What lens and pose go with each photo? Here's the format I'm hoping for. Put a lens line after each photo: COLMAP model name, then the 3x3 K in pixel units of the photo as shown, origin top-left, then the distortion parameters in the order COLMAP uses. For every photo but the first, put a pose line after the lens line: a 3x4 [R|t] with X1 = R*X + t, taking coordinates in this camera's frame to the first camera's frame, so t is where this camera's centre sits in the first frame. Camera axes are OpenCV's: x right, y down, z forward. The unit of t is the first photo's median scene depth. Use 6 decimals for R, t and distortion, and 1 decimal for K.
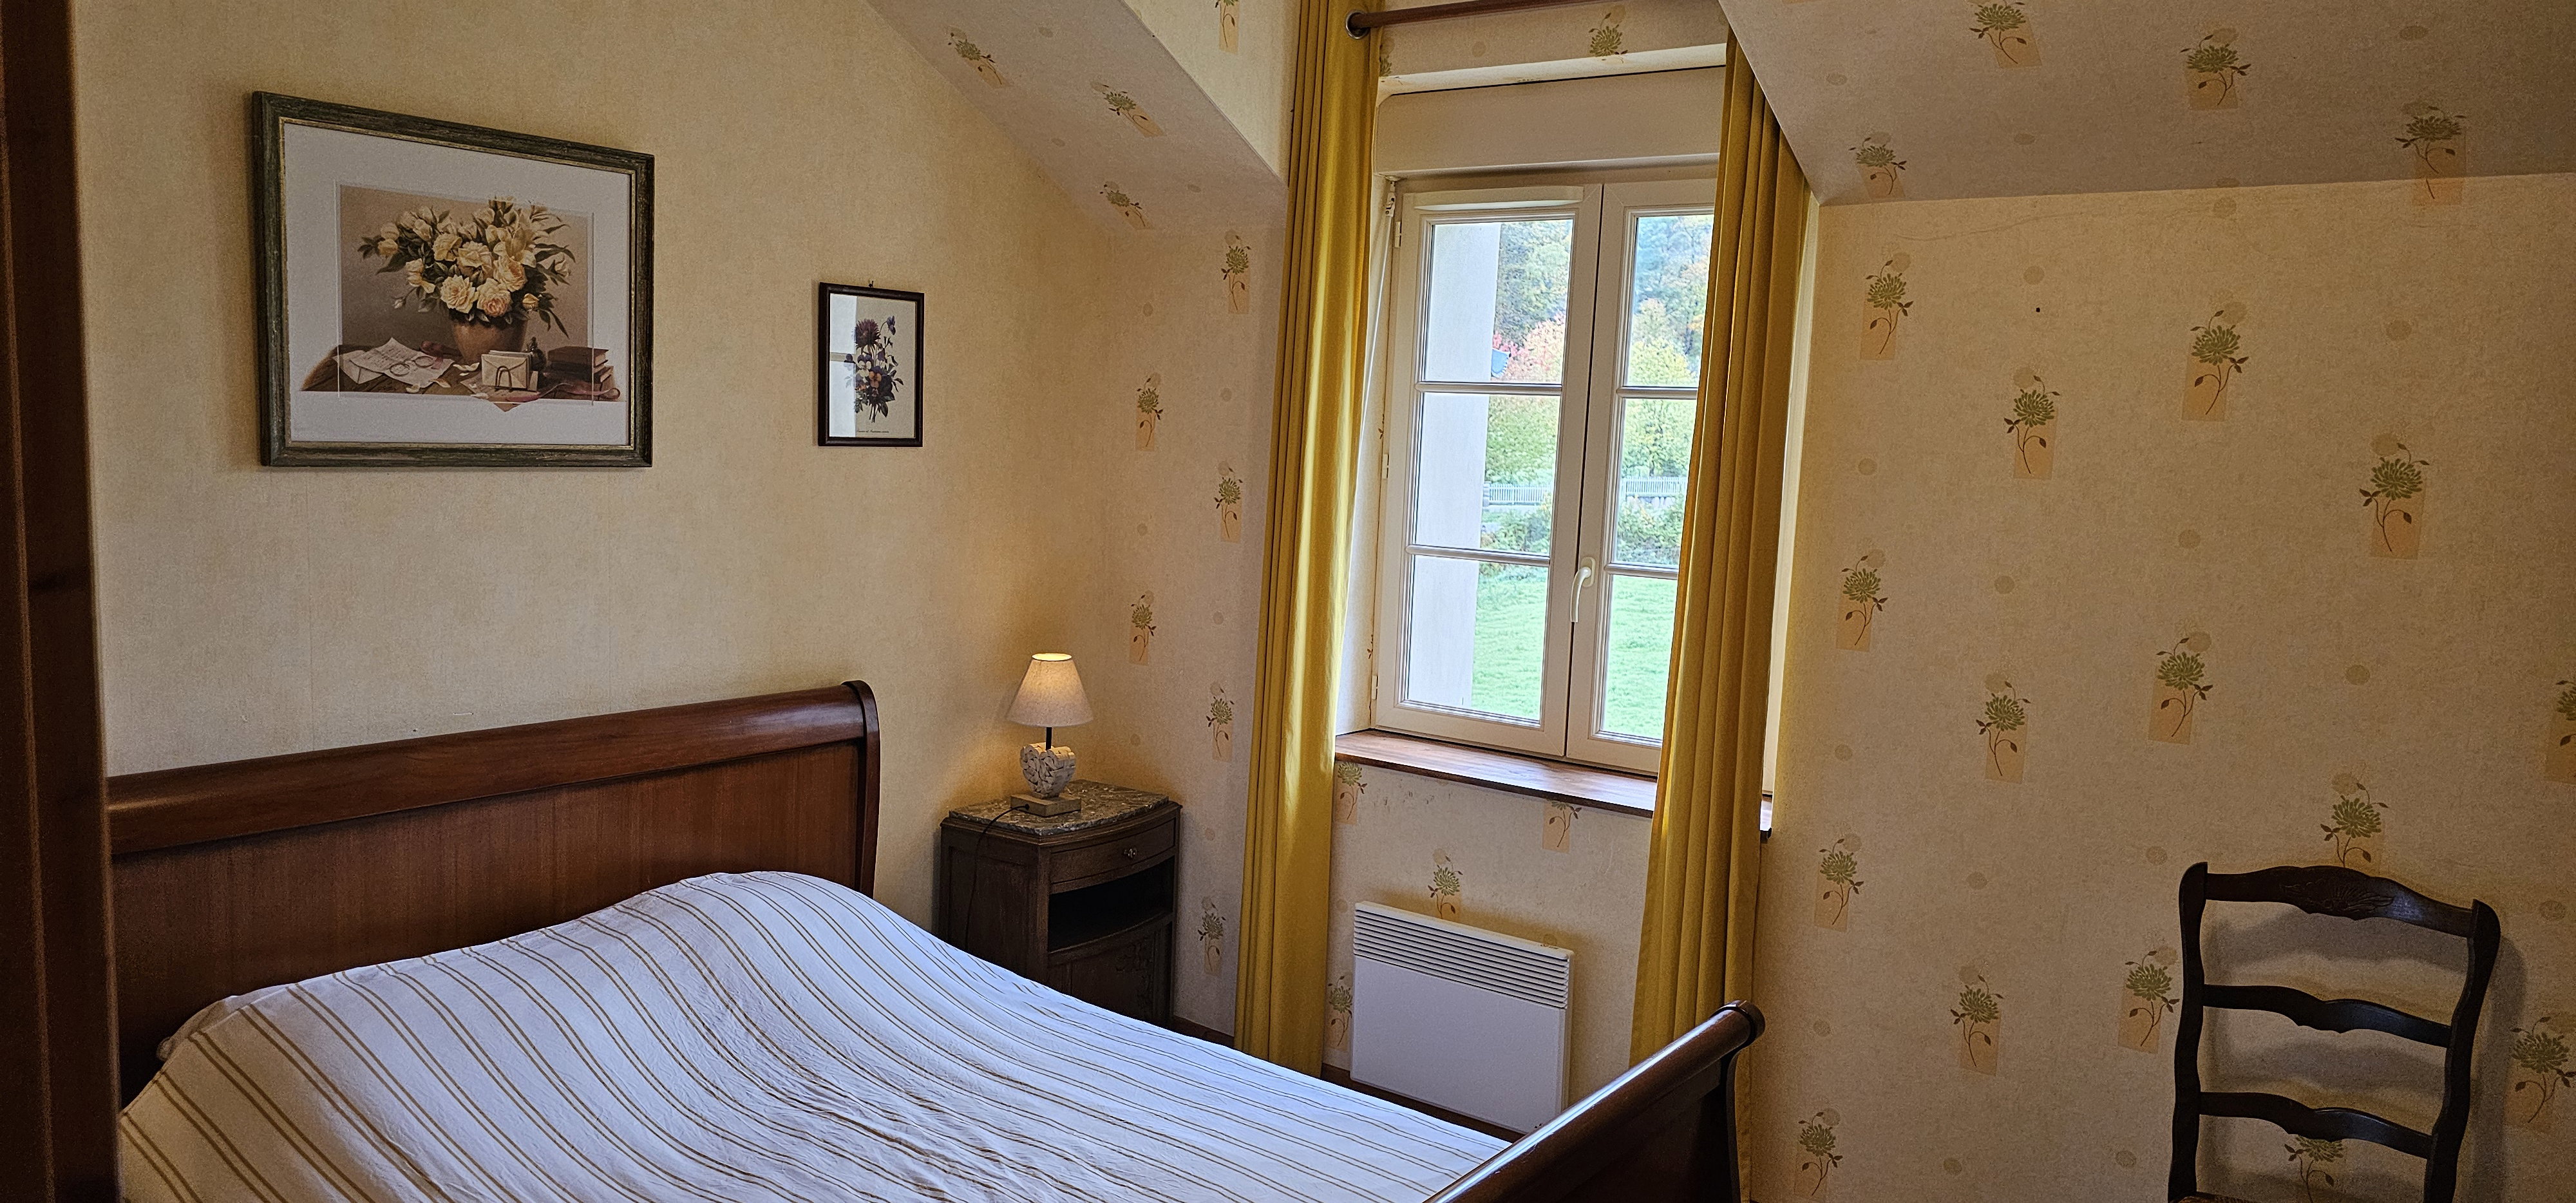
lens RADIAL K [[1654.4, 0, 1300.5], [0, 1654.4, 626.1], [0, 0, 1]] dist [0.022107, -0.002407]
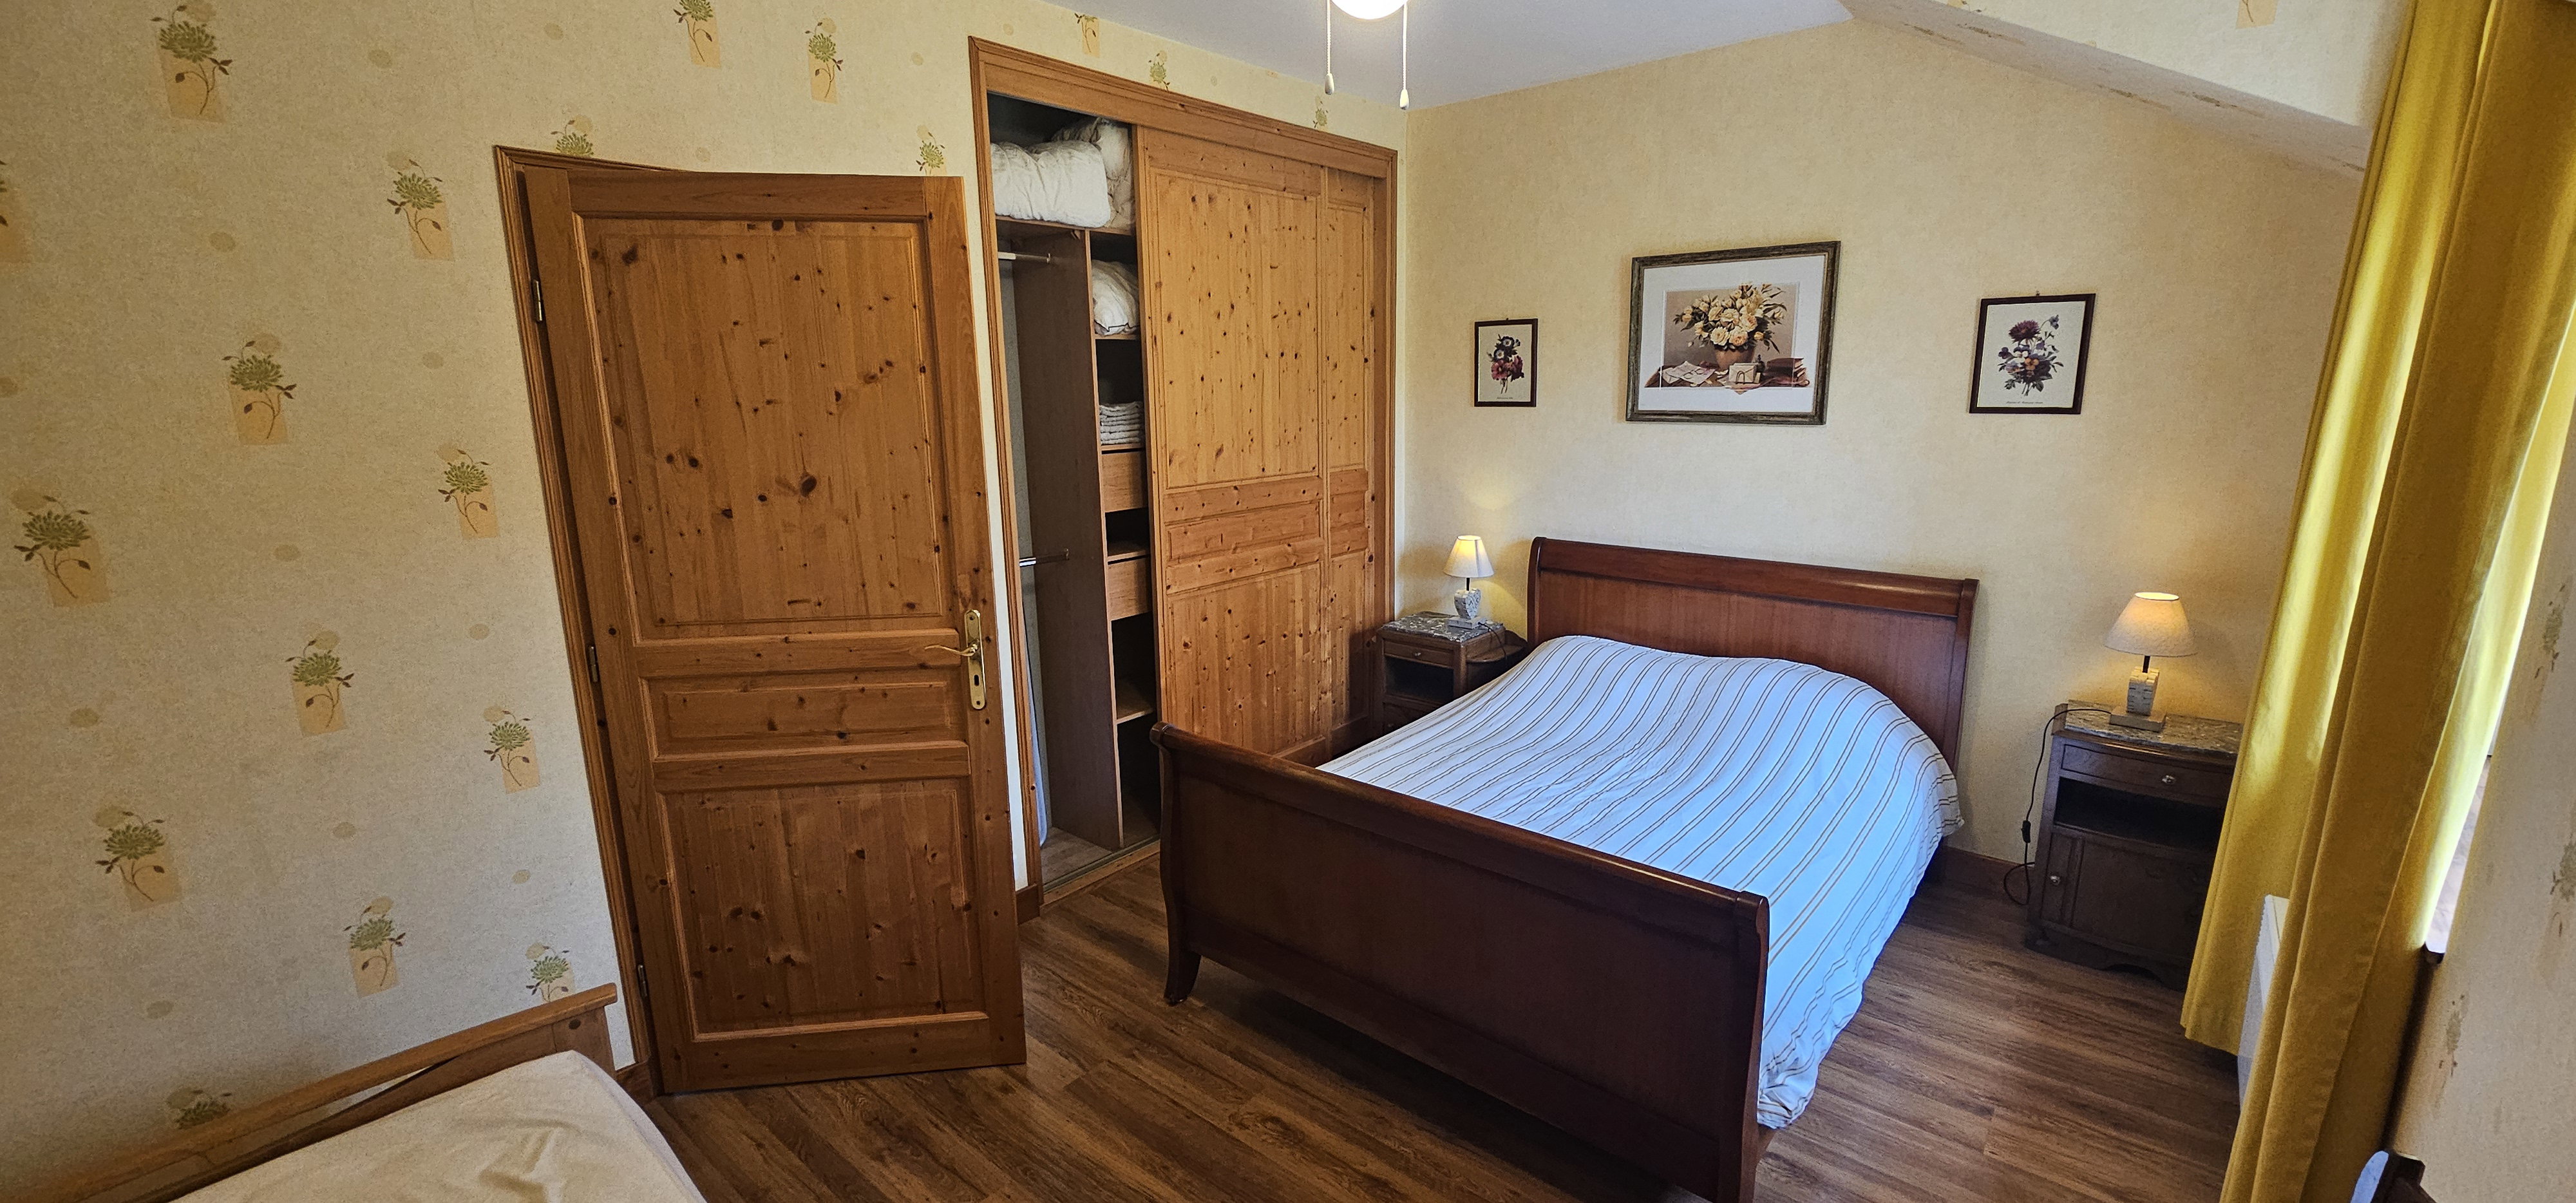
lens RADIAL K [[1058.8, 0, 1300.9], [0, 1058.8, 600.8], [0, 0, 1]] dist [-0.001690, -0.000251]
pose [[-0.062273, 0.169296, -0.983596, 0.813055], [-0.119291, 0.977181, 0.175744, -0.049688], [0.990905, 0.128278, -0.040657, 0.572177]]
